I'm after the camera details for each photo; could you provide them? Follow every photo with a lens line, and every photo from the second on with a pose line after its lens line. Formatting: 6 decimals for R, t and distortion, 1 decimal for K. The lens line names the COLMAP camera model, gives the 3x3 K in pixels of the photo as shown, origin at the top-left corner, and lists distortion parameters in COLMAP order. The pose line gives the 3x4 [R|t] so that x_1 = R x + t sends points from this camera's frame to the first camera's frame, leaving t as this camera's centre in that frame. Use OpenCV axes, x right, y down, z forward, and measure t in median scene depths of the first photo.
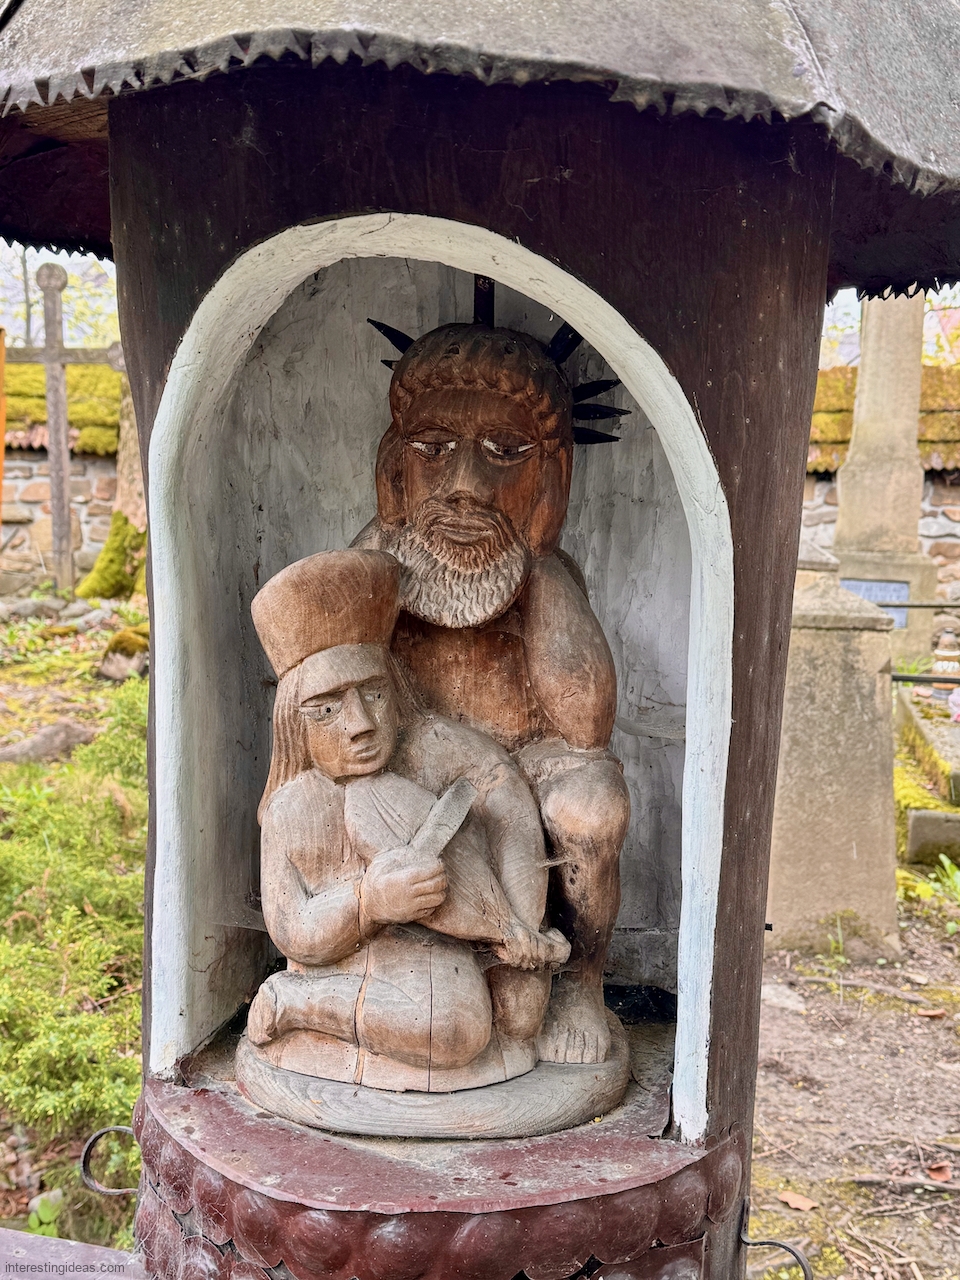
lens RADIAL K [[1191.9, 0, 480.0], [0, 1191.9, 640.0], [0, 0, 1]] dist [0.027443, 0.017544]
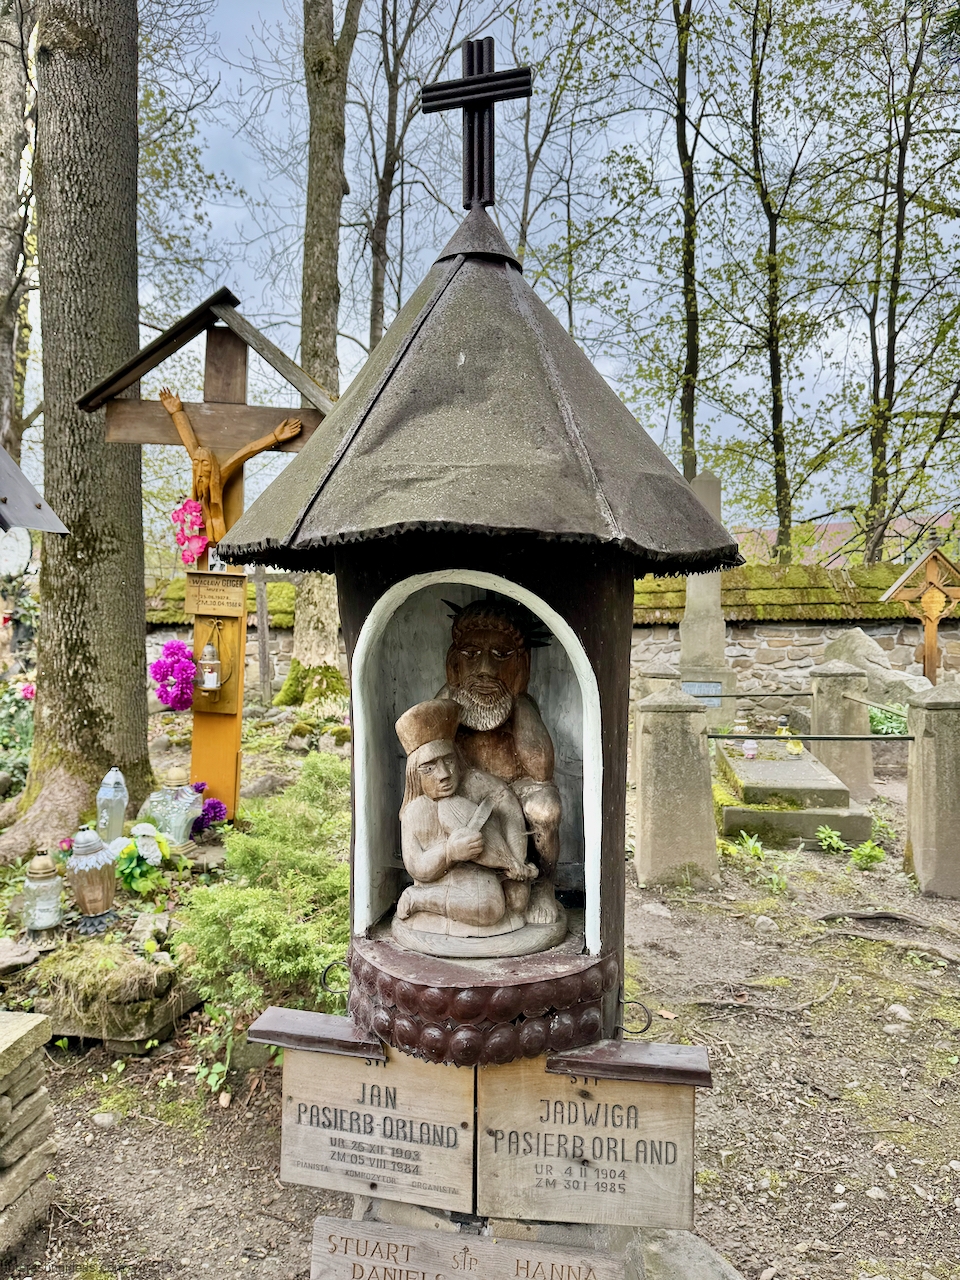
lens RADIAL K [[806.3, 0, 480.0], [0, 806.3, 640.0], [0, 0, 1]] dist [0.049738, -0.000479]
pose [[0.999382, -0.034597, -0.006142, -0.010742], [0.034021, 0.996438, -0.077163, -0.064465], [0.008790, 0.076907, 0.997000, -0.566383]]
